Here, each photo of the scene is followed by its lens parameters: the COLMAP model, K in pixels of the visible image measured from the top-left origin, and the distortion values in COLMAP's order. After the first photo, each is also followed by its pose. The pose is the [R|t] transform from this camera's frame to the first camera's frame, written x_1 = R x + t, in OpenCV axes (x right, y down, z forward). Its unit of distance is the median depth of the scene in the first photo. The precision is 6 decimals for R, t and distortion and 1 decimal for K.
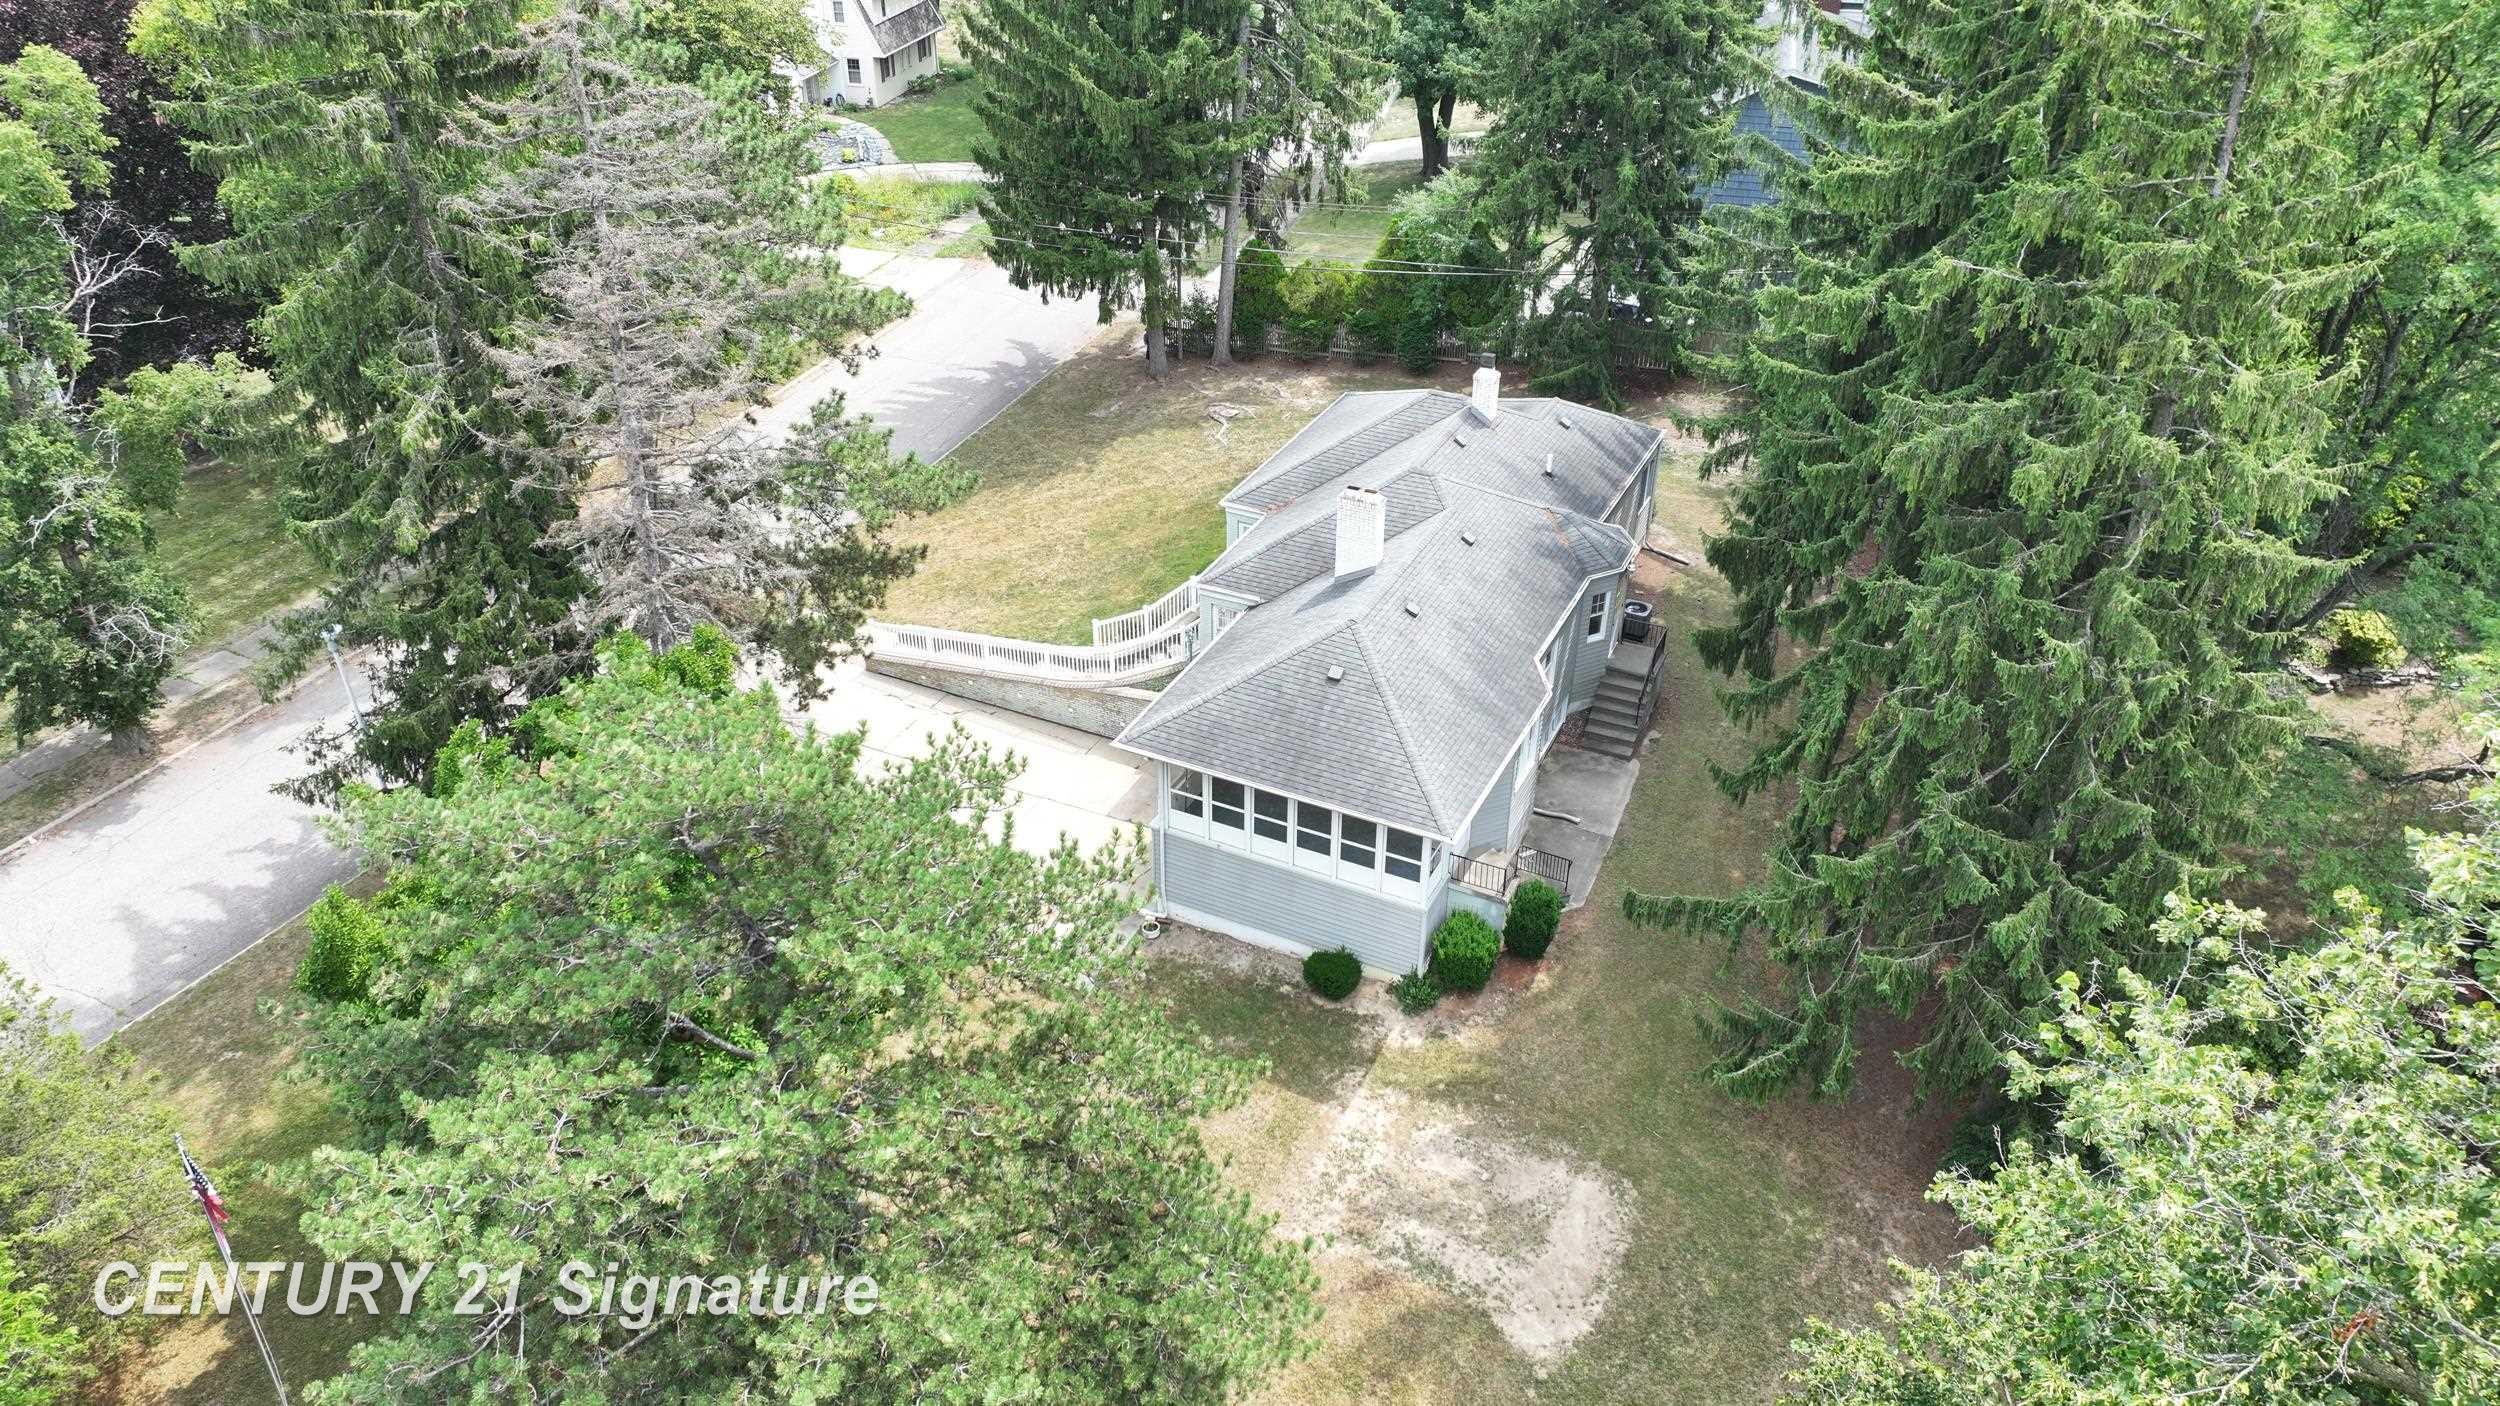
lens RADIAL K [[1759.5, 0, 1238.9], [0, 1759.5, 697.2], [0, 0, 1]] dist [0.006416, 0.004313]
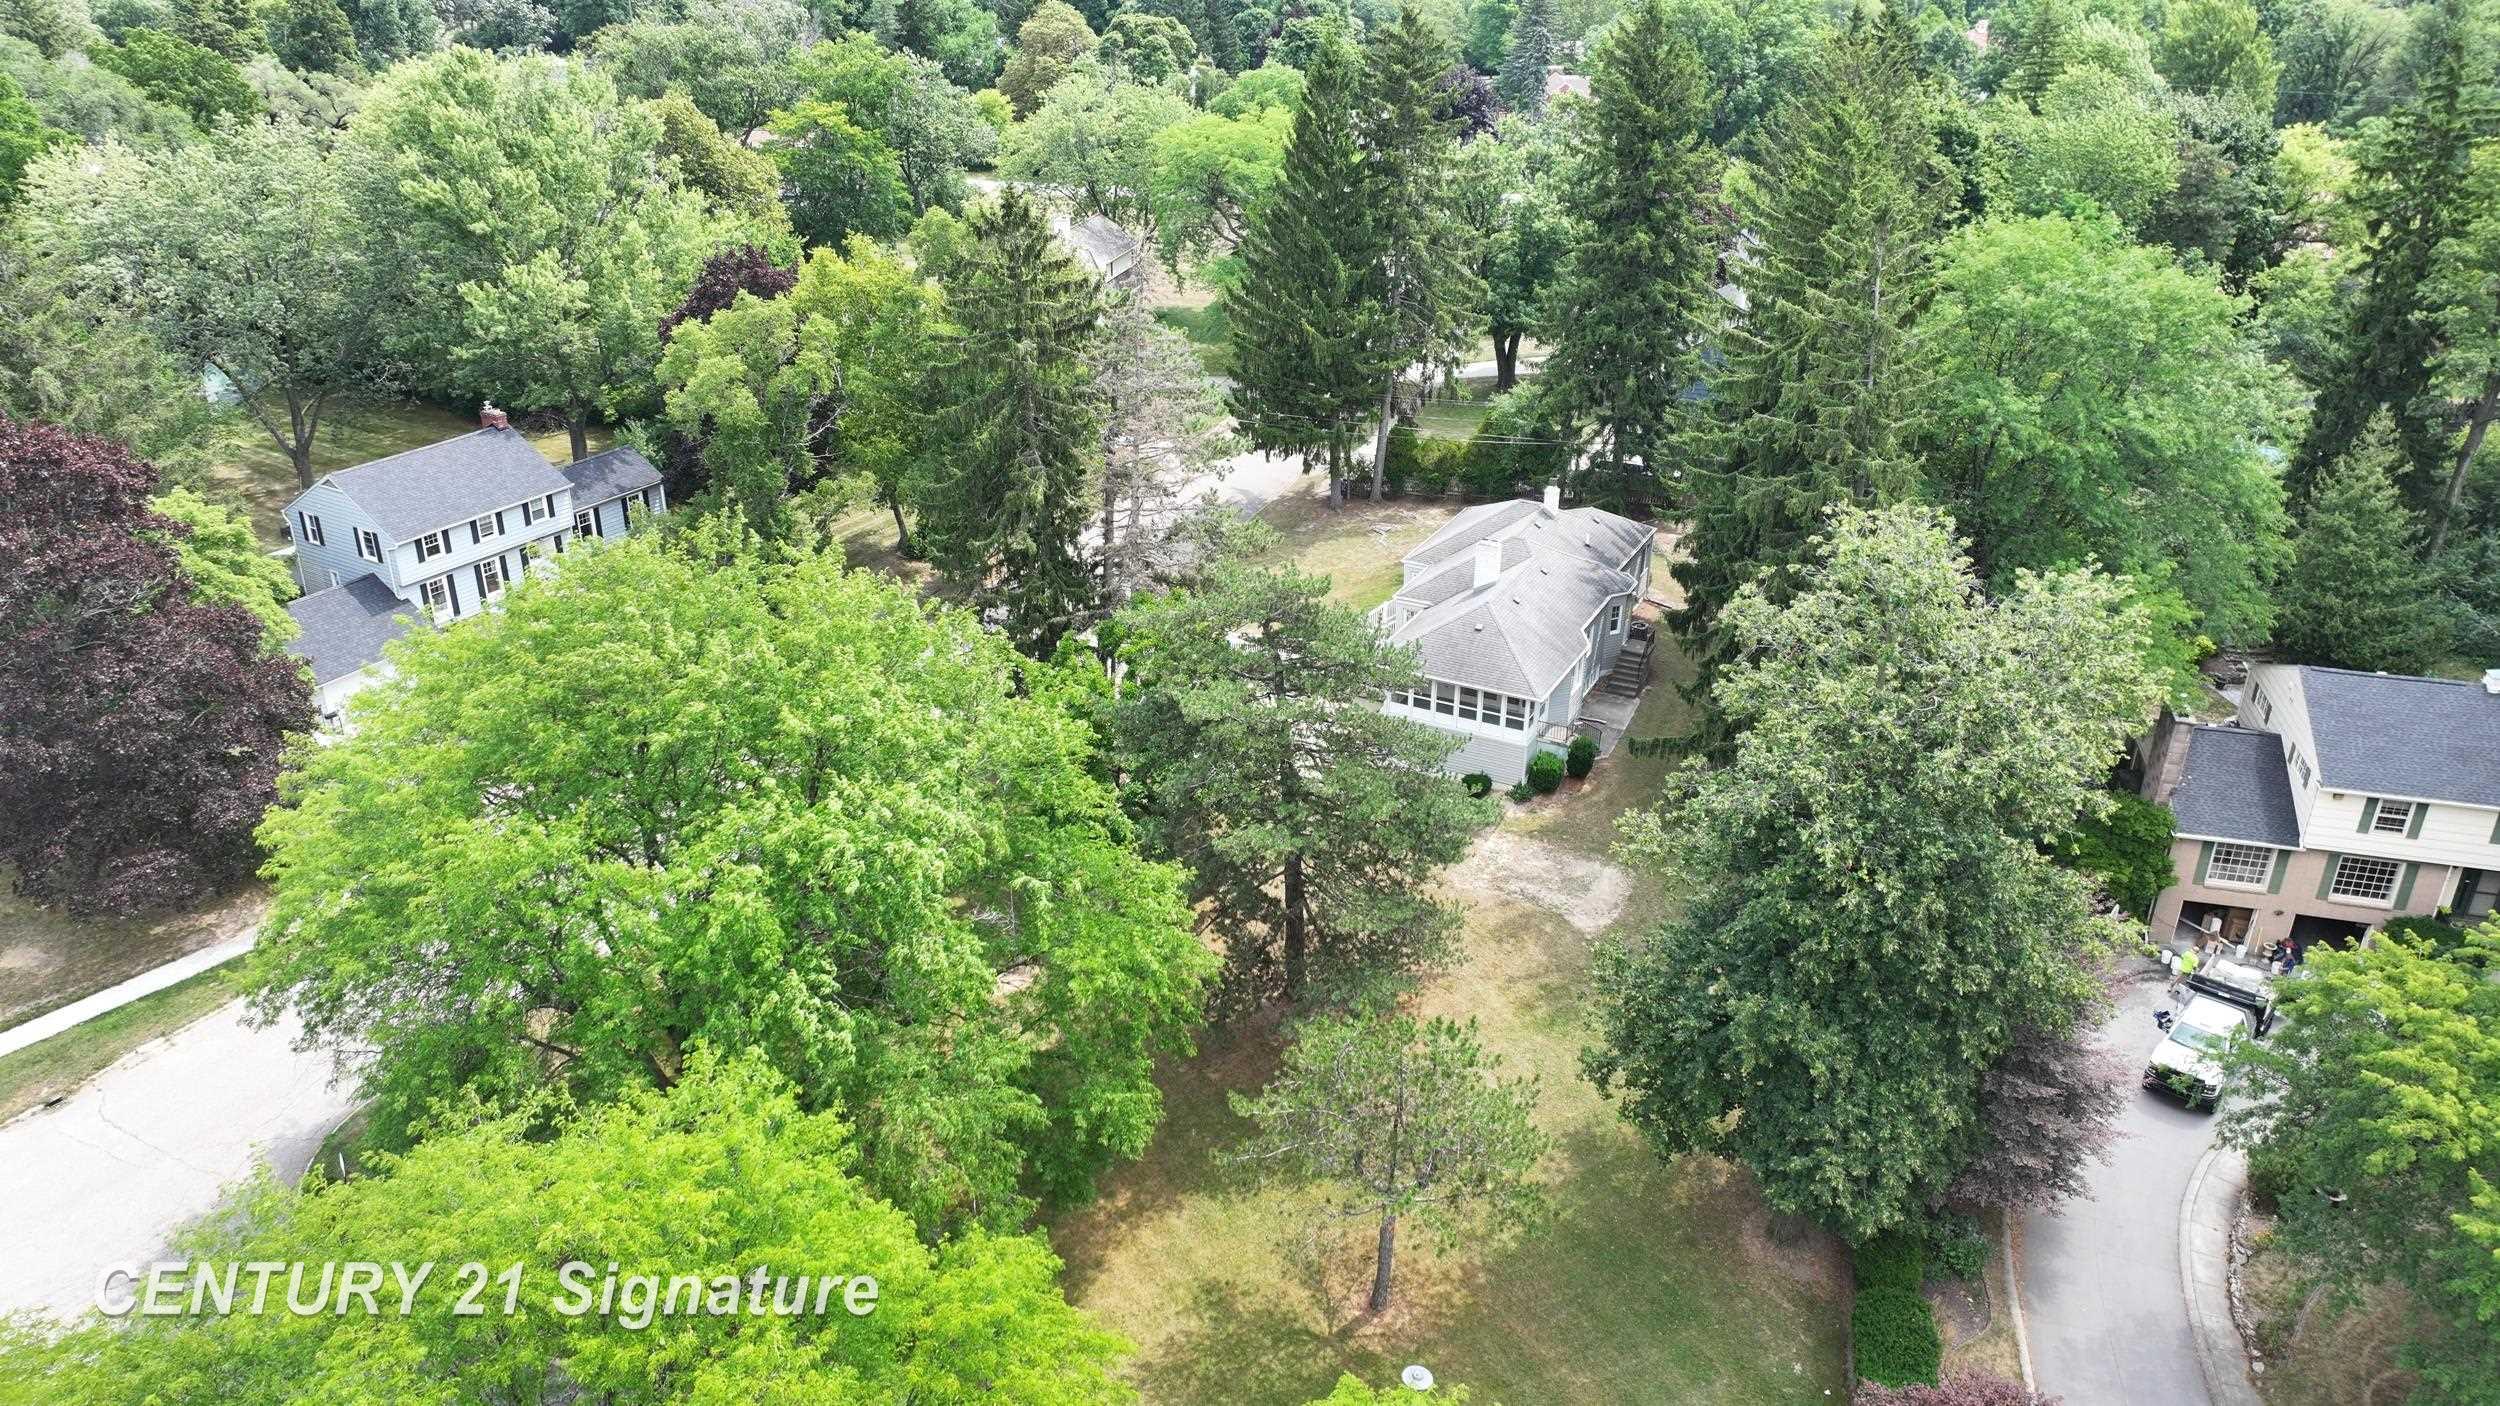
lens RADIAL K [[1759.5, 0, 1238.9], [0, 1759.5, 697.2], [0, 0, 1]] dist [0.006416, 0.004313]
pose [[0.999679, 0.009897, -0.023336, -0.106024], [-0.012550, 0.993118, -0.116445, 0.188507], [0.022023, 0.116700, 0.992923, -0.602228]]
